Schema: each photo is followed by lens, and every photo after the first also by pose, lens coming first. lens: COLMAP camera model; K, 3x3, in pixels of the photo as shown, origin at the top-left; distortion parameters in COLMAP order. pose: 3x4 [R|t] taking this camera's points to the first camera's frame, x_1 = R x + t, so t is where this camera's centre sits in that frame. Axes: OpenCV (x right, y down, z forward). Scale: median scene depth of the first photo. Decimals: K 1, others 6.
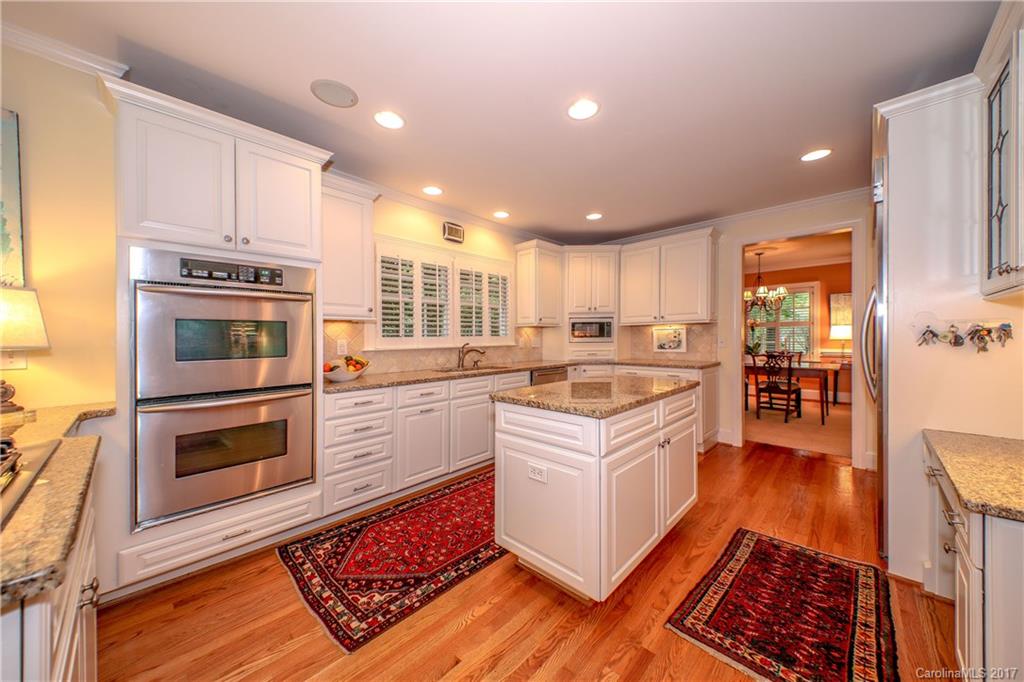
lens RADIAL K [[358.6, 0, 512.0], [0, 358.6, 341.0], [0, 0, 1]] dist [0.000128, -0.000058]
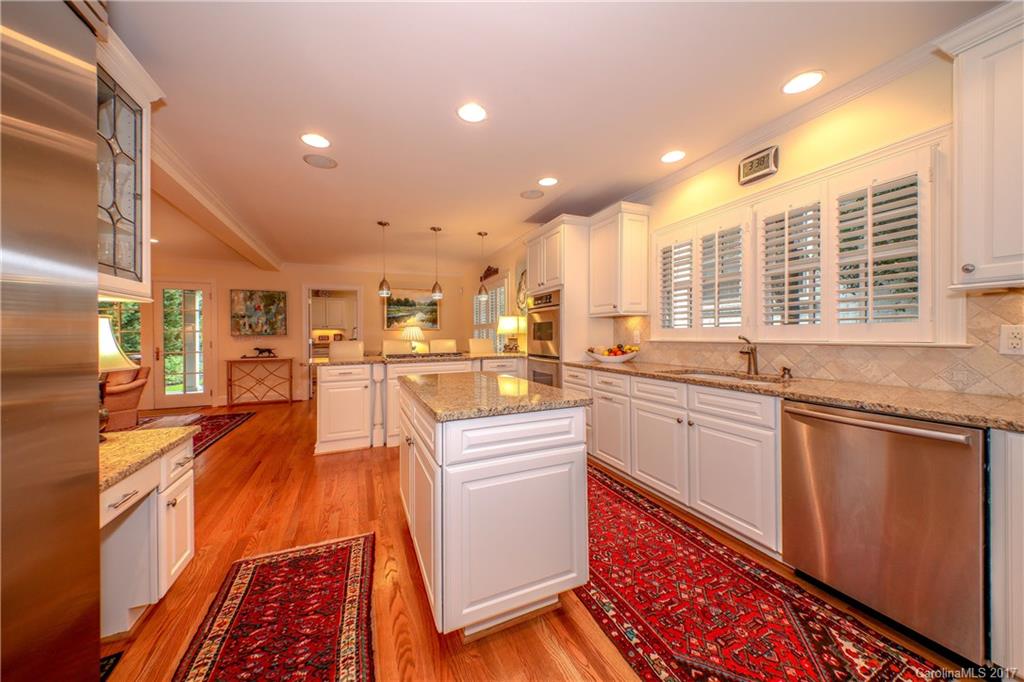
lens RADIAL K [[362.6, 0, 506.4], [0, 362.6, 329.0], [0, 0, 1]] dist [0.060665, -0.000054]
pose [[-0.397170, 0.009903, -0.917692, 0.849064], [0.012610, 0.999906, 0.005332, -0.021425], [0.917658, -0.009454, -0.397258, 1.120586]]
